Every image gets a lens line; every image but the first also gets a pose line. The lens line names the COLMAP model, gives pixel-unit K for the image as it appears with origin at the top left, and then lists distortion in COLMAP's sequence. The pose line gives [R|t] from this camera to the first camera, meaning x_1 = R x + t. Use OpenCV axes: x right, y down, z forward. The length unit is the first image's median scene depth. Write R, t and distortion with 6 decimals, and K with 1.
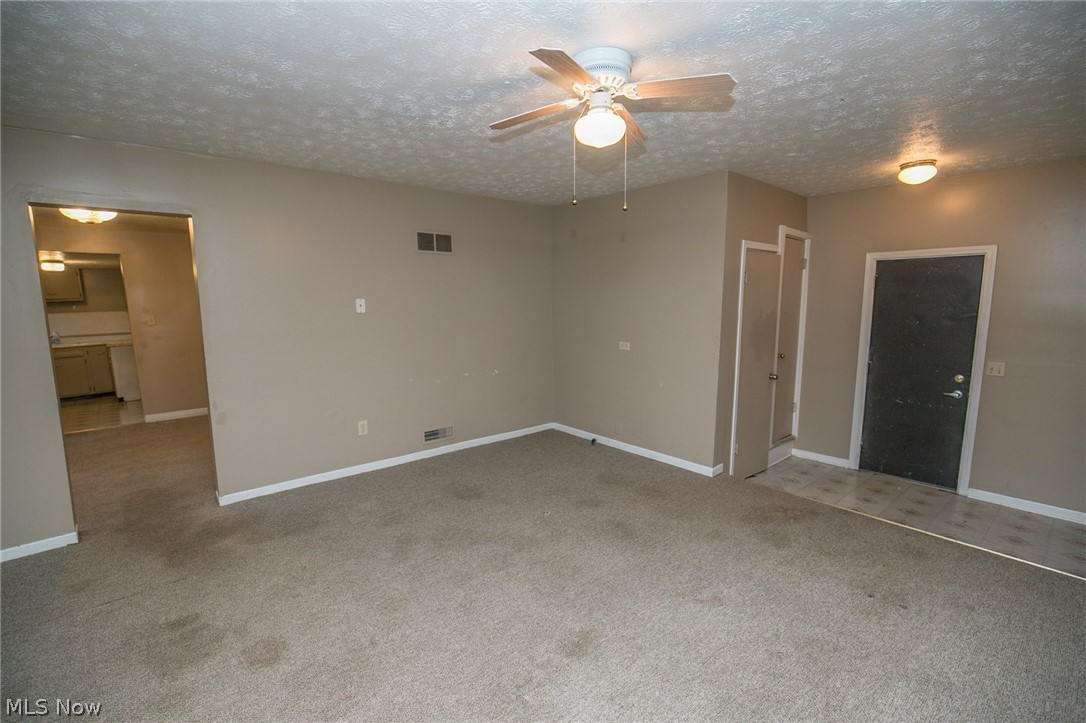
lens RADIAL K [[486.3, 0, 546.4], [0, 486.3, 360.9], [0, 0, 1]] dist [0.001704, 0.000056]
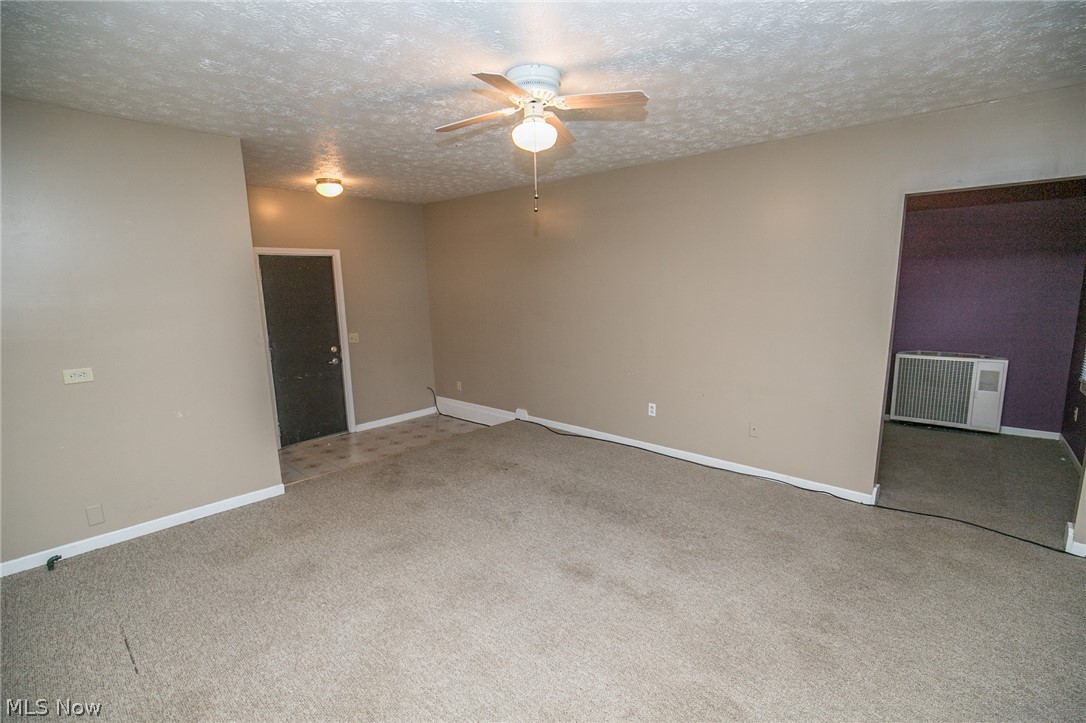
lens RADIAL K [[486.3, 0, 546.4], [0, 486.3, 360.9], [0, 0, 1]] dist [0.001704, 0.000056]
pose [[-0.102027, -0.153752, 0.982828, -0.548817], [0.141101, 0.975758, 0.167293, -0.077752], [-0.984724, 0.155746, -0.077859, 0.572822]]
